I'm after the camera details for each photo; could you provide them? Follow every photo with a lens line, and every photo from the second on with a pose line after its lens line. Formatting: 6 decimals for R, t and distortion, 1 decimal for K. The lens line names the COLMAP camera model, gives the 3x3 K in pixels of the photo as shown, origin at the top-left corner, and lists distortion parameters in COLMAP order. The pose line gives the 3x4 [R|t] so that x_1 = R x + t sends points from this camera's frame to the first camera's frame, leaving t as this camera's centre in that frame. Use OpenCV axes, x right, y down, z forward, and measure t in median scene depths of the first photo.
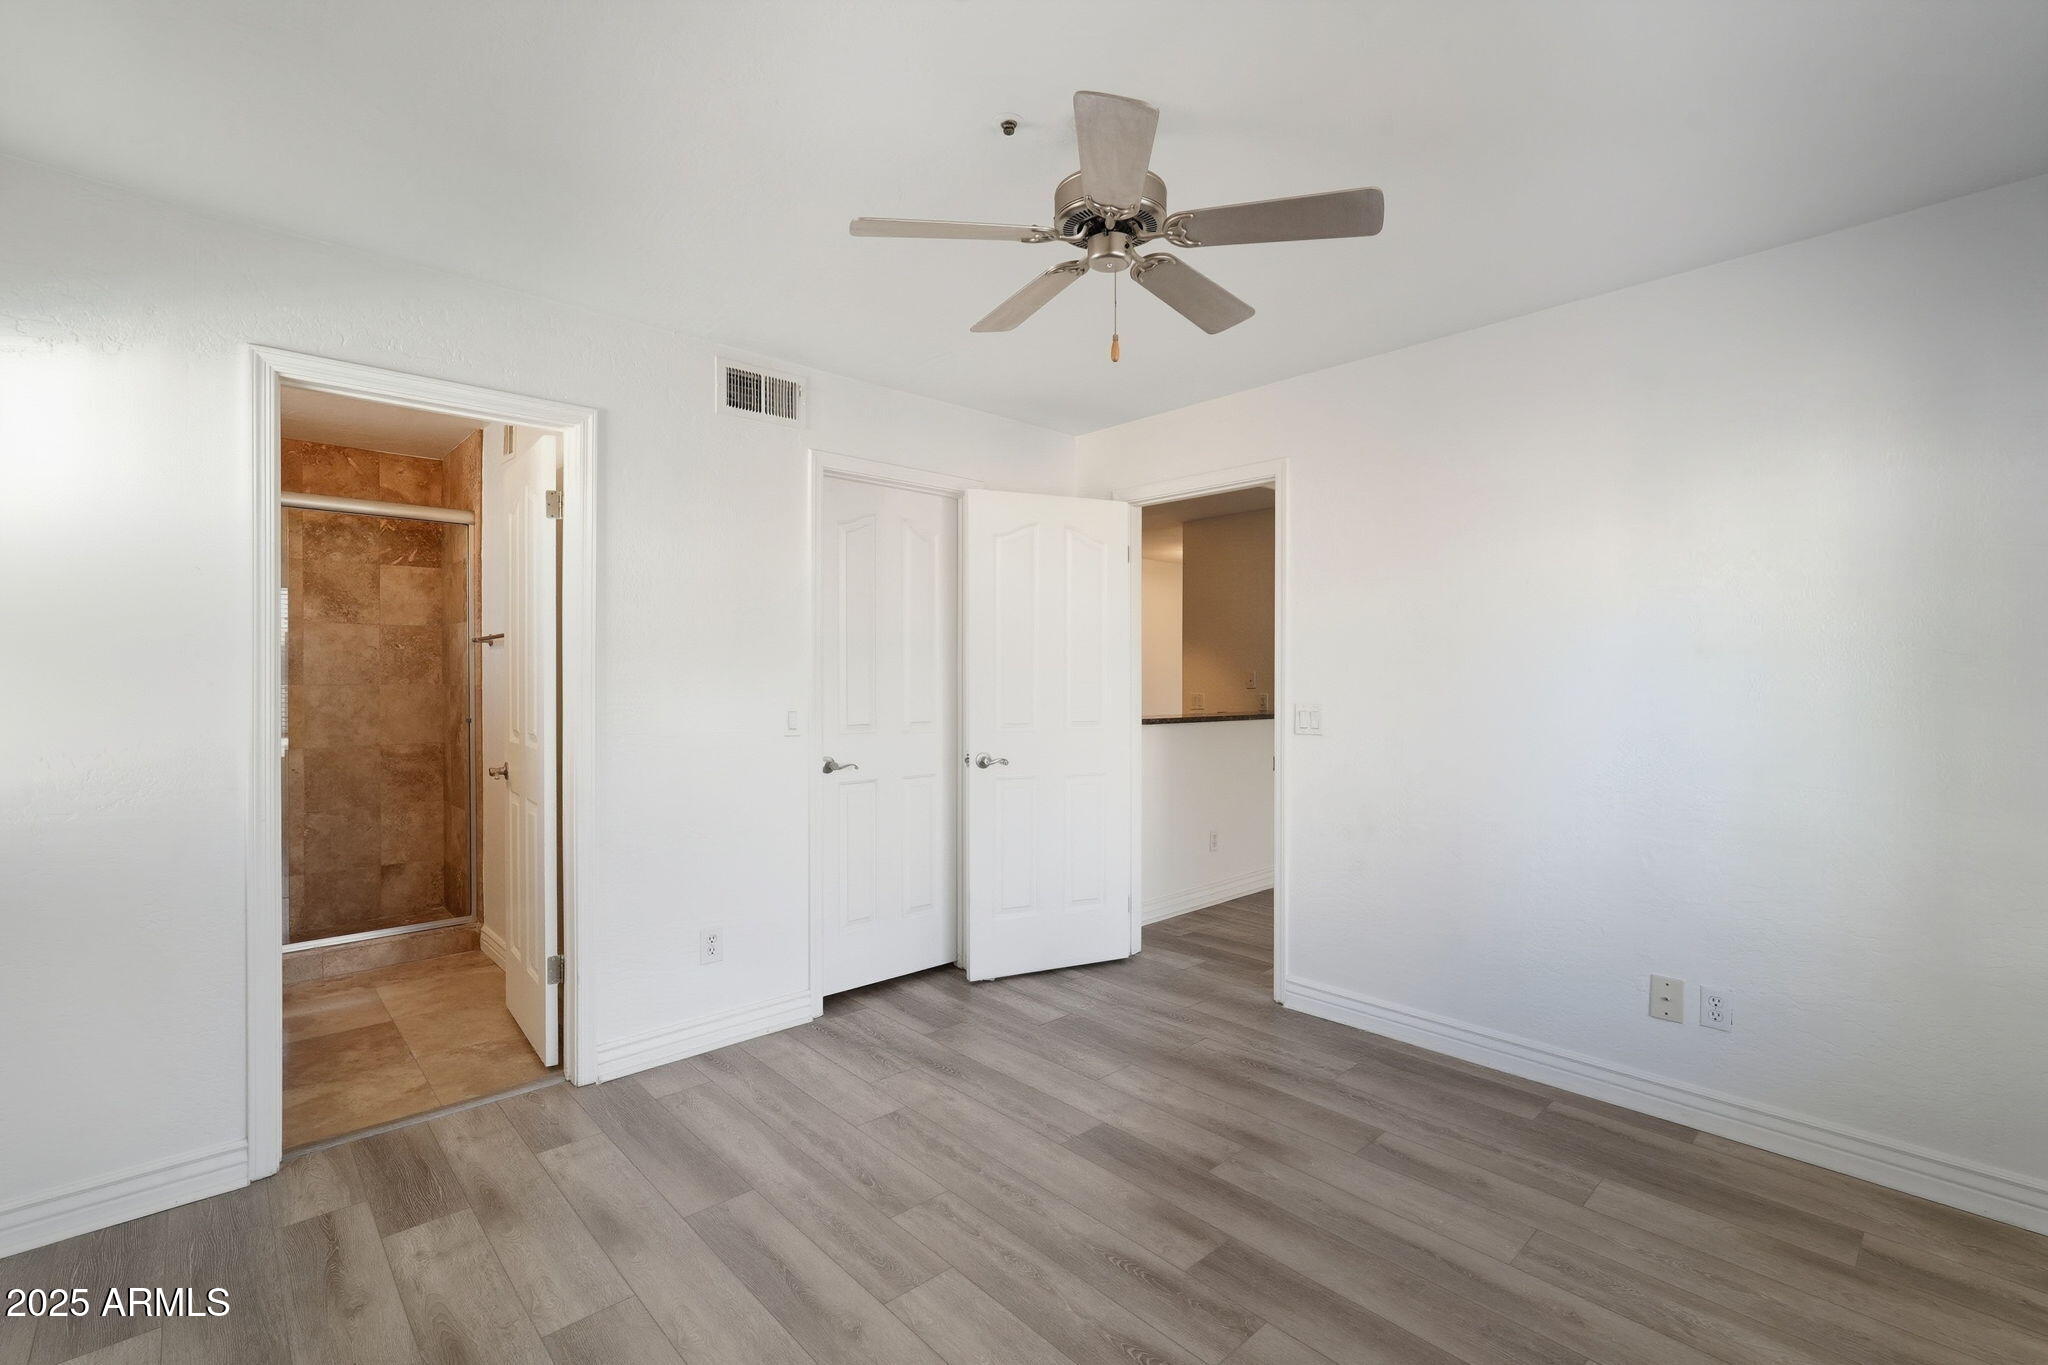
lens RADIAL K [[909.3, 0, 1036.7], [0, 909.3, 674.2], [0, 0, 1]] dist [-0.012627, 0.005452]
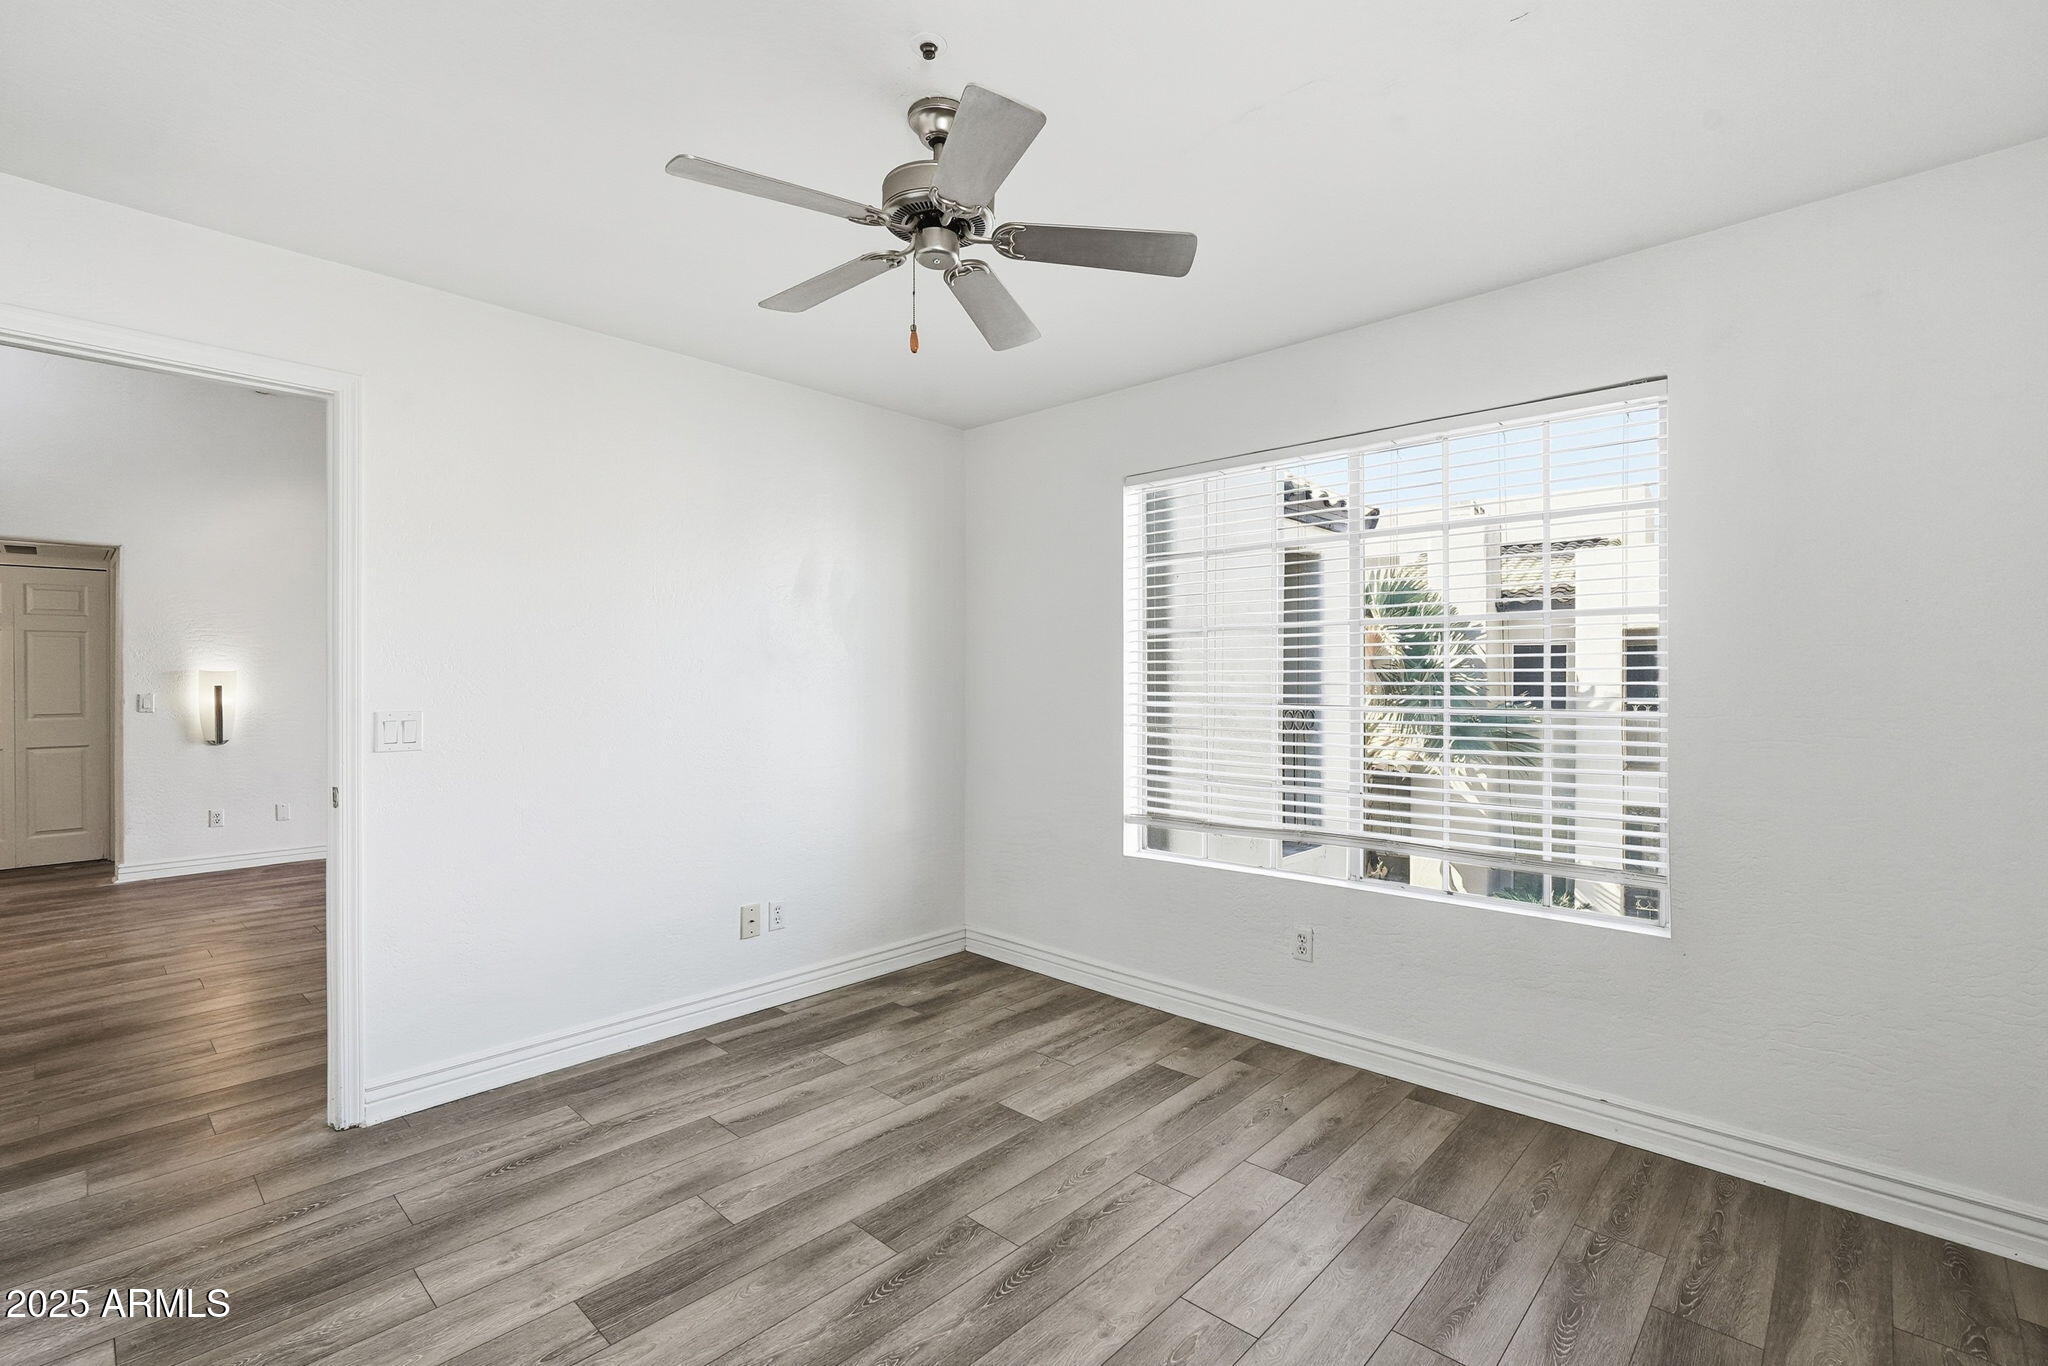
lens RADIAL K [[909.3, 0, 1032.6], [0, 909.3, 679.1], [0, 0, 1]] dist [-0.012627, 0.005452]
pose [[-0.065929, -0.002327, 0.997822, -0.937993], [-0.005376, 0.999984, 0.001977, 0.003261], [-0.997810, -0.005234, -0.065941, 0.985216]]
